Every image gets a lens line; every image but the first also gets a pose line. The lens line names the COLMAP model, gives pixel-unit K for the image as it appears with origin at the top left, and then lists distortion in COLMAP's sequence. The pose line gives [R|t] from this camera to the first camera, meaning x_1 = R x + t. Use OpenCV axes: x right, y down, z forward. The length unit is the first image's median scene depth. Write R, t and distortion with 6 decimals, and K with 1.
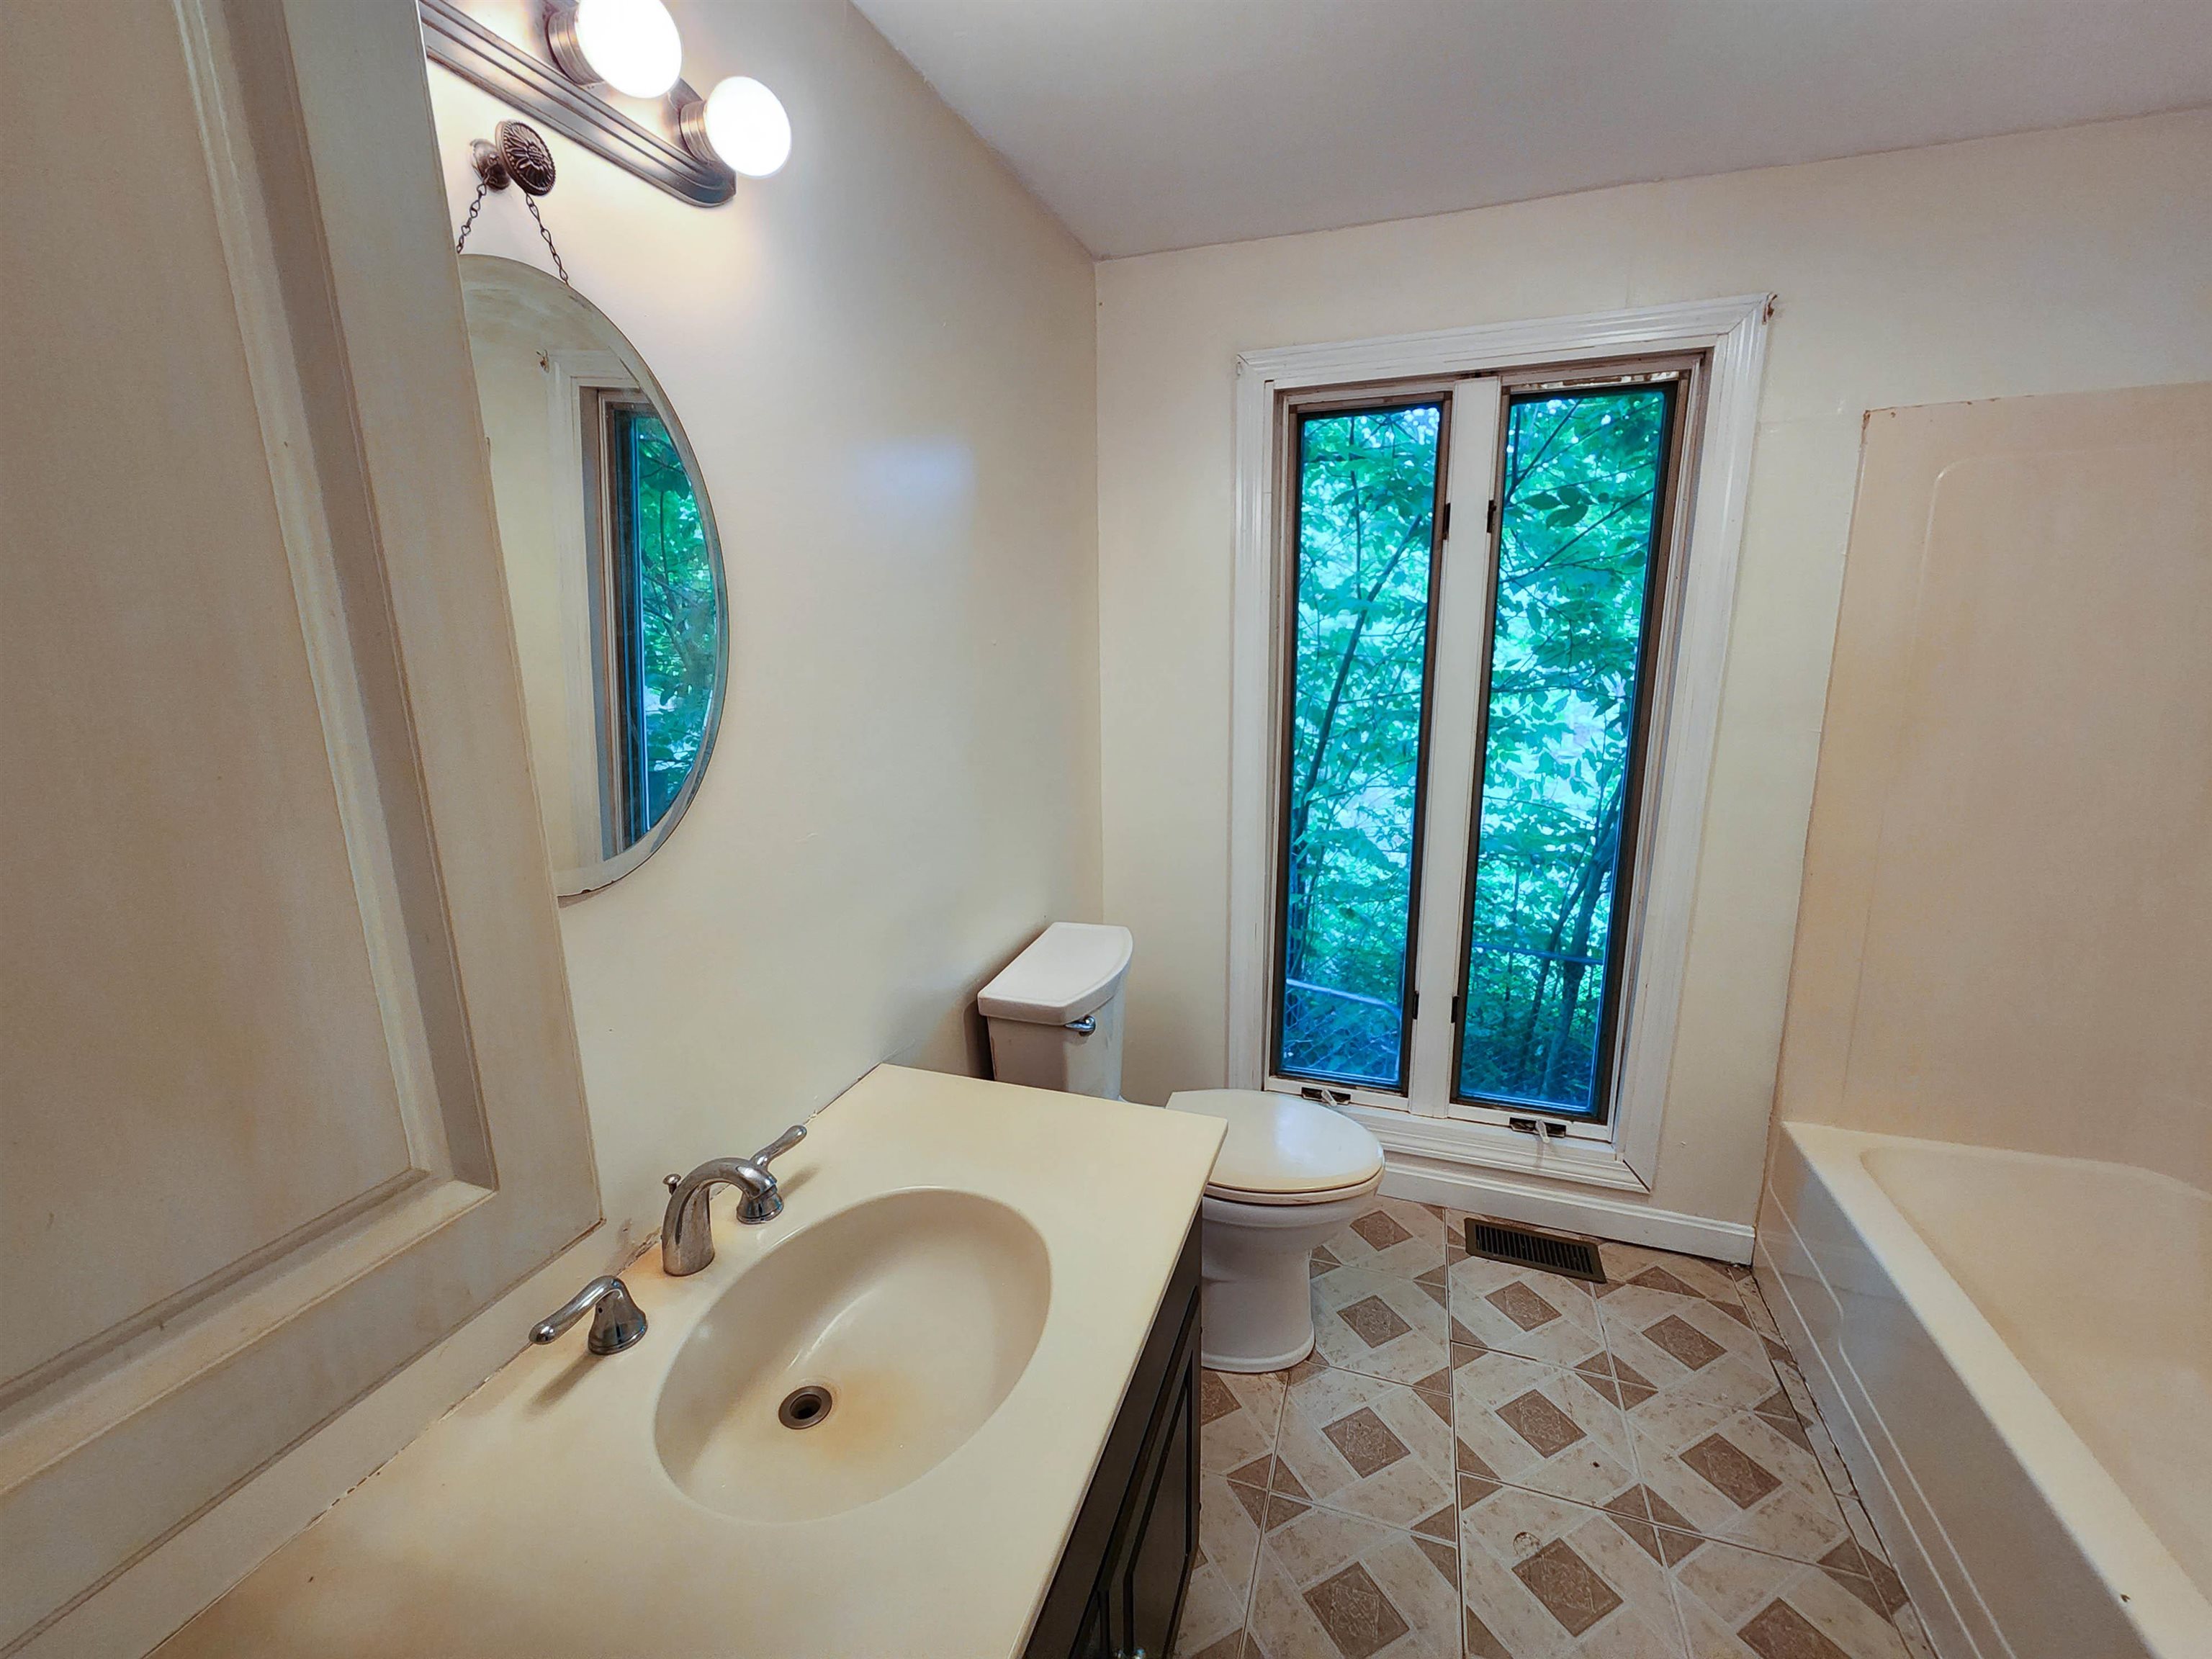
lens RADIAL K [[895.9, 0, 1109.1], [0, 895.9, 840.1], [0, 0, 1]] dist [-0.000654, 0.000017]
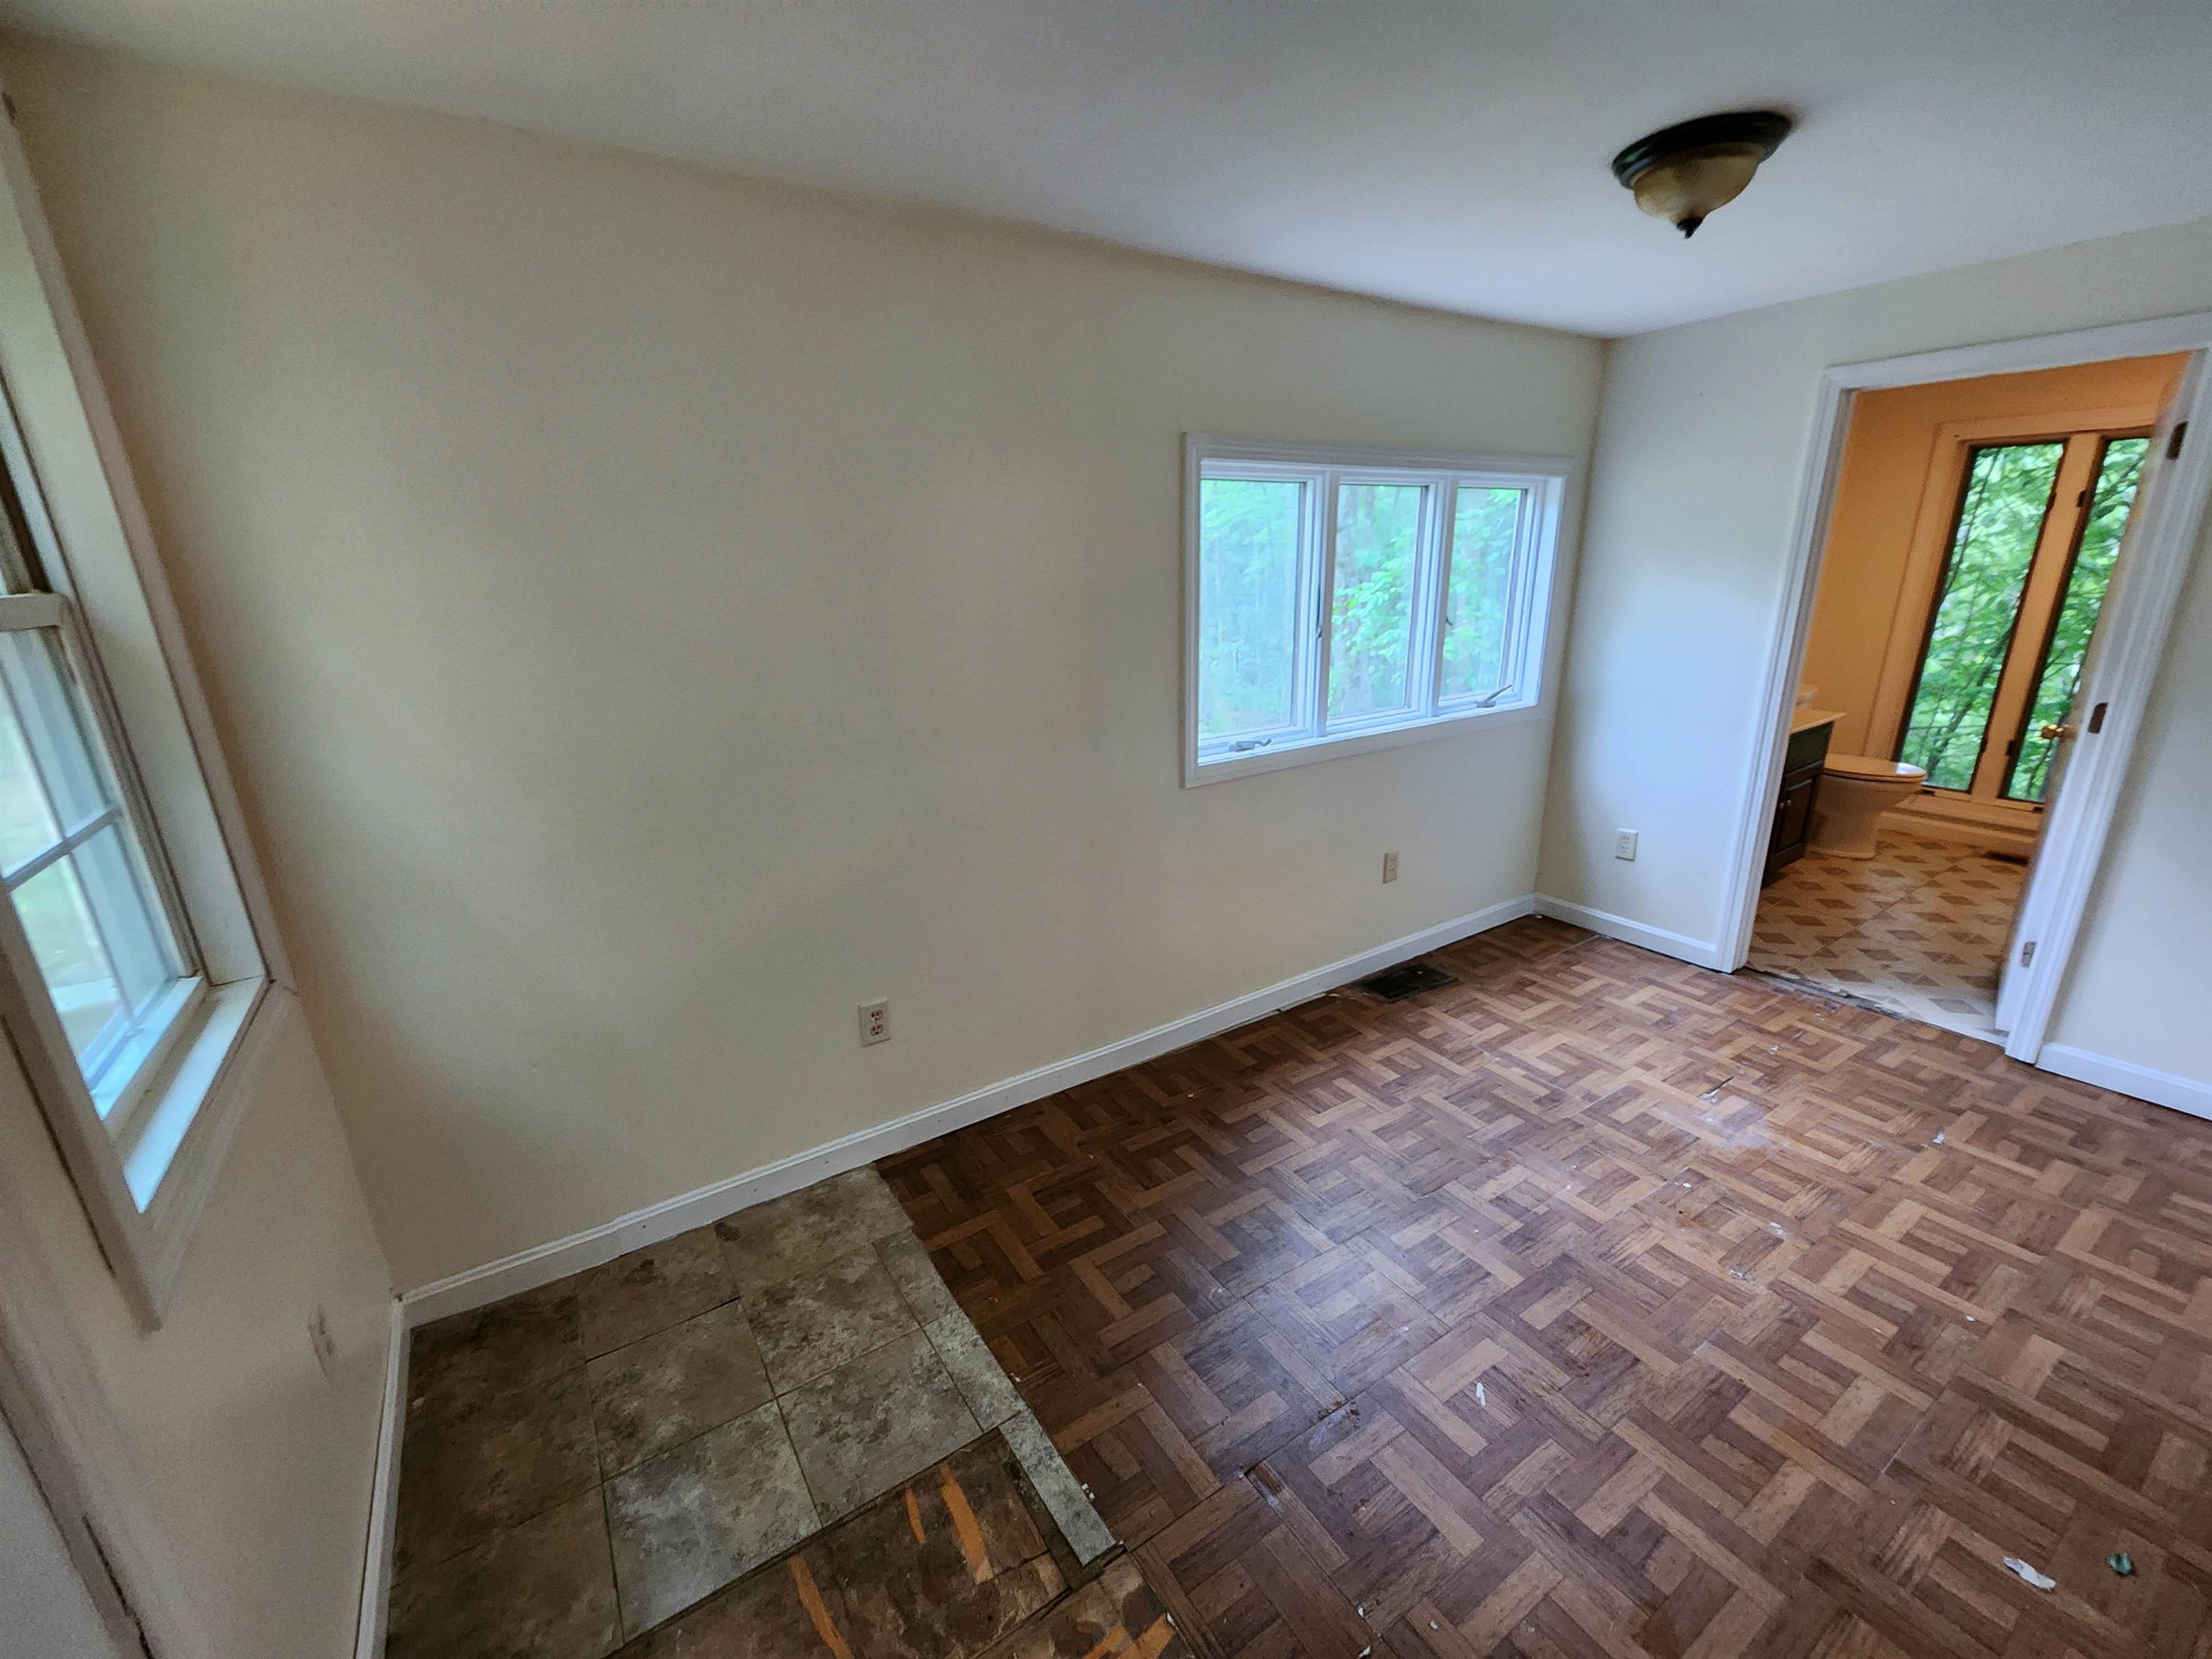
lens RADIAL K [[895.9, 0, 1109.1], [0, 895.9, 840.1], [0, 0, 1]] dist [-0.000654, 0.000017]
pose [[0.793332, 0.186179, -0.579623, -0.013835], [-0.132789, 0.982085, 0.133704, 0.452817], [0.594131, -0.029104, 0.803841, -2.084207]]
